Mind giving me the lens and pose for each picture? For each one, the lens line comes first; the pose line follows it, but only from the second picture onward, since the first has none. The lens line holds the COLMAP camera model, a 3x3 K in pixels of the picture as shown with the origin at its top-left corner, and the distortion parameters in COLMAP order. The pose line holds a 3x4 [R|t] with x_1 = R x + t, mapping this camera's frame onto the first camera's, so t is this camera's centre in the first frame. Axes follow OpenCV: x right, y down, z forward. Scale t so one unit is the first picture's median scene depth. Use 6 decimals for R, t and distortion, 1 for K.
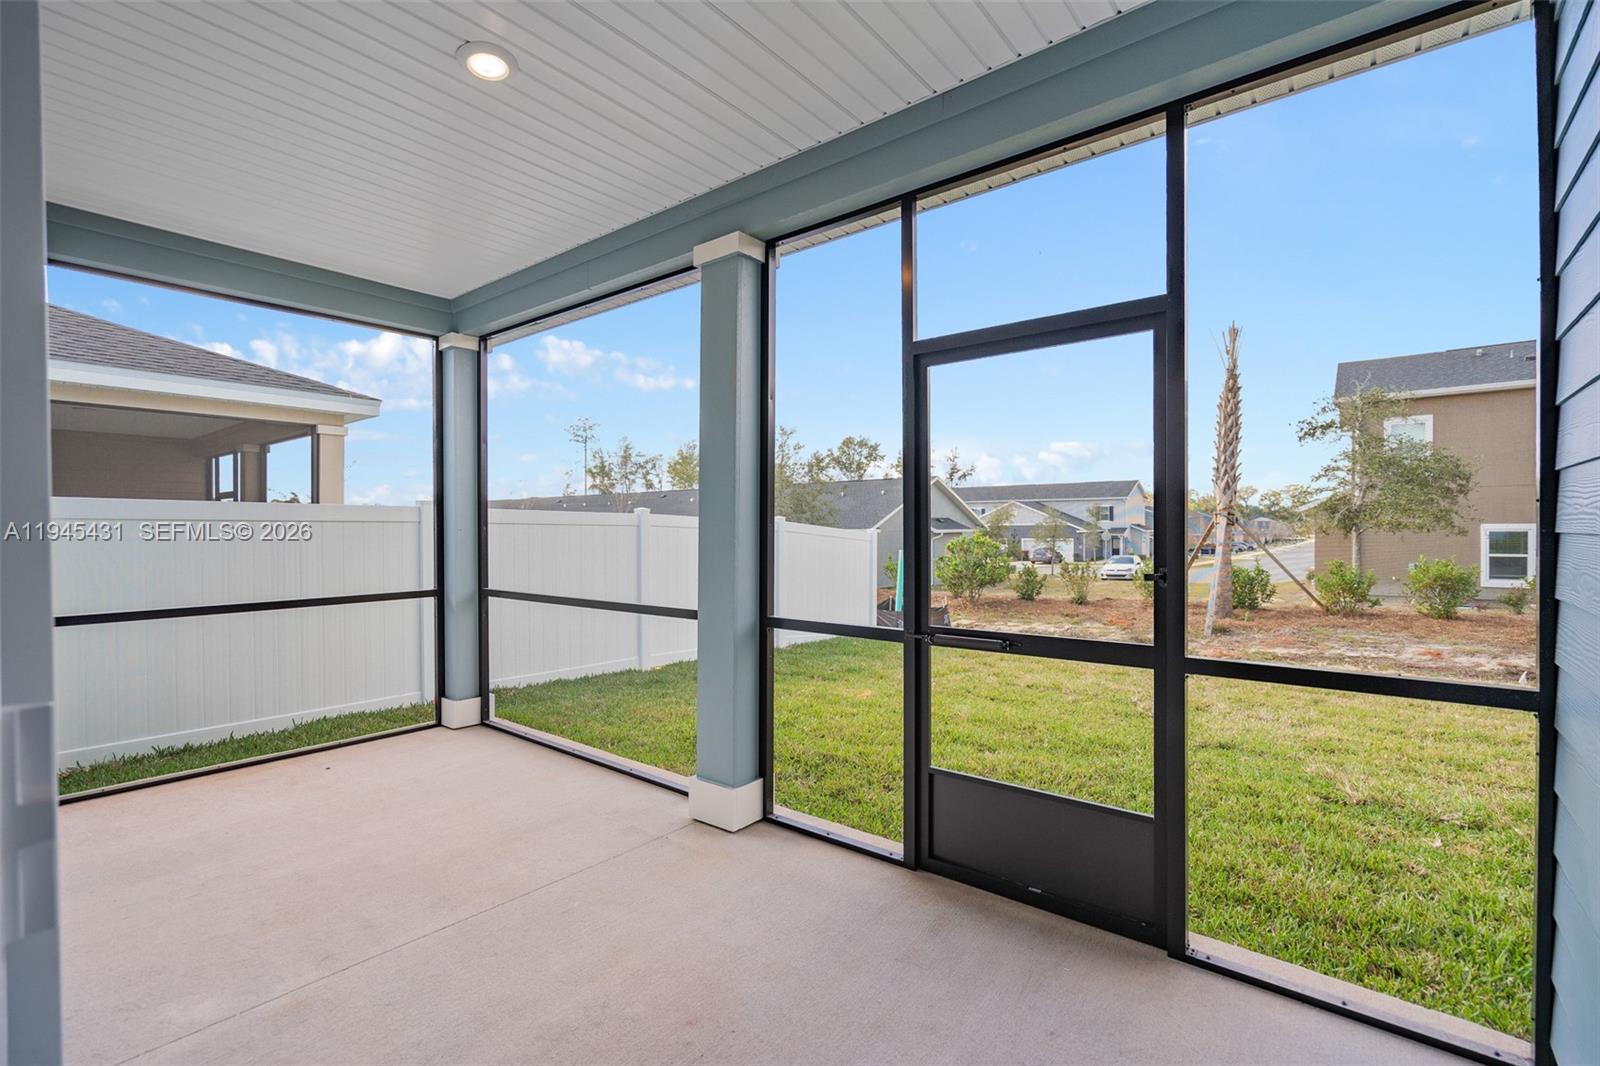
lens RADIAL K [[726.5, 0, 793.5], [0, 726.5, 534.6], [0, 0, 1]] dist [0.033897, 0.000163]
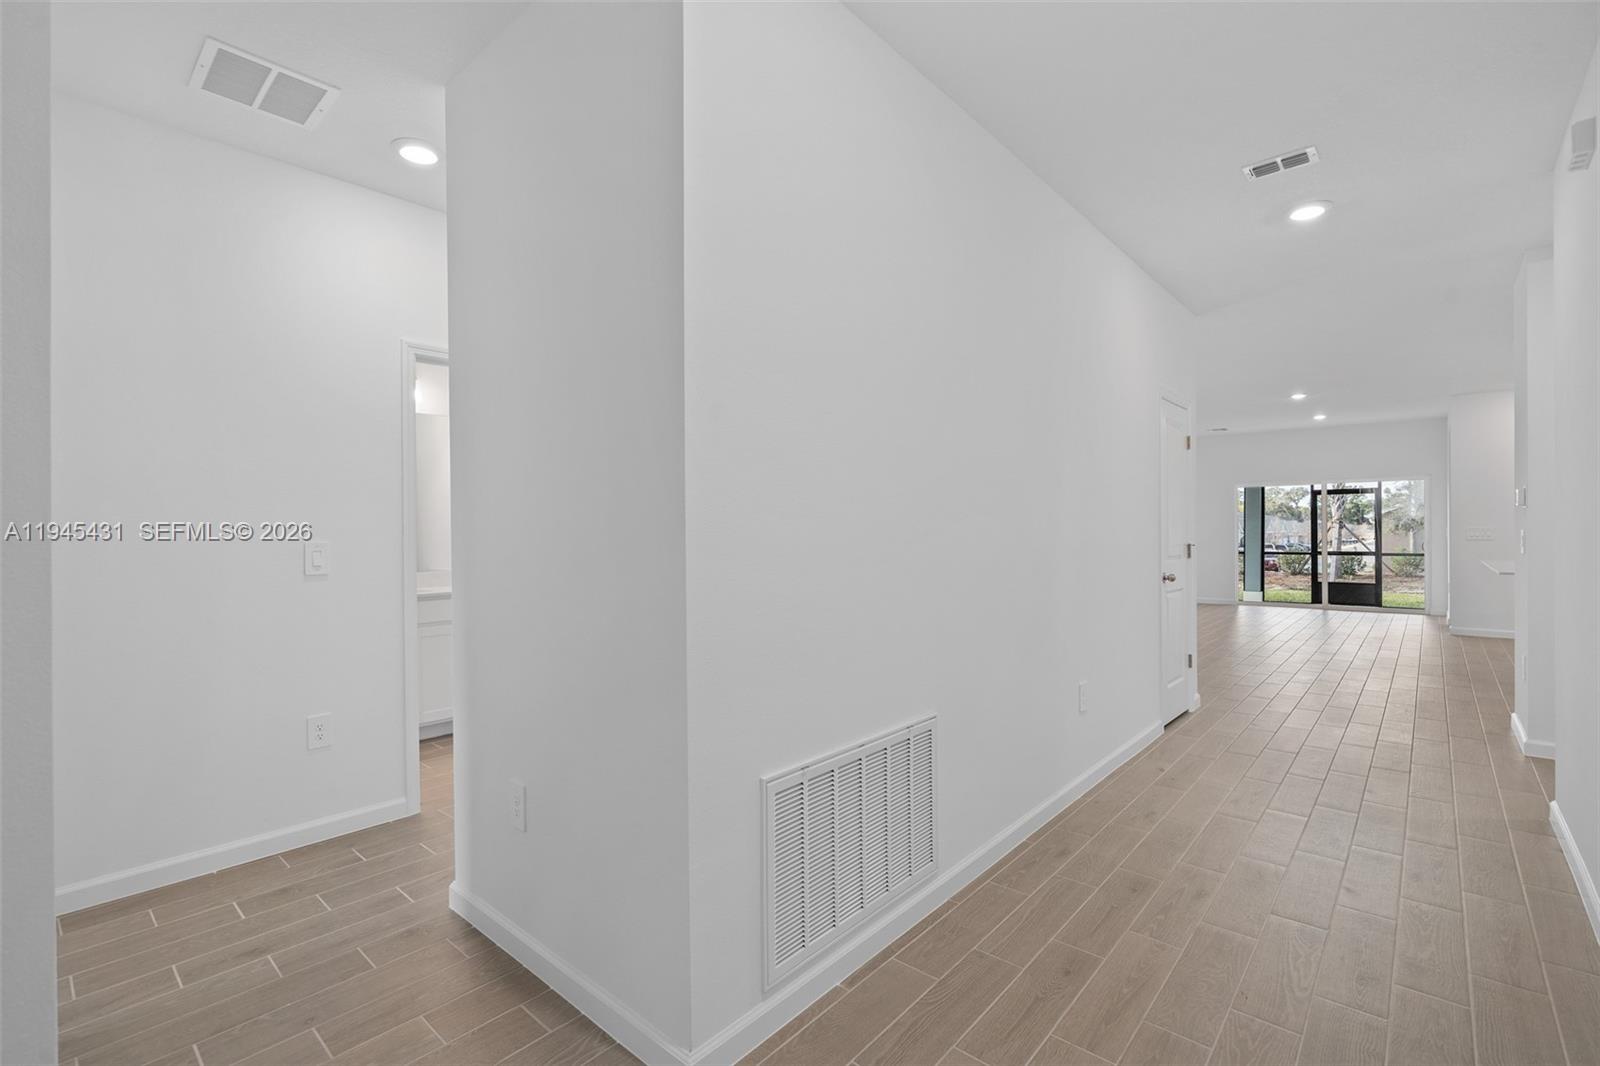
lens RADIAL K [[726.5, 0, 805.6], [0, 726.5, 530.5], [0, 0, 1]] dist [0.033897, 0.000163]
pose [[0.999282, -0.001823, -0.037841, -2.523337], [0.001599, 0.999981, -0.005968, 0.004147], [0.037851, 0.005903, 0.999266, -3.357761]]
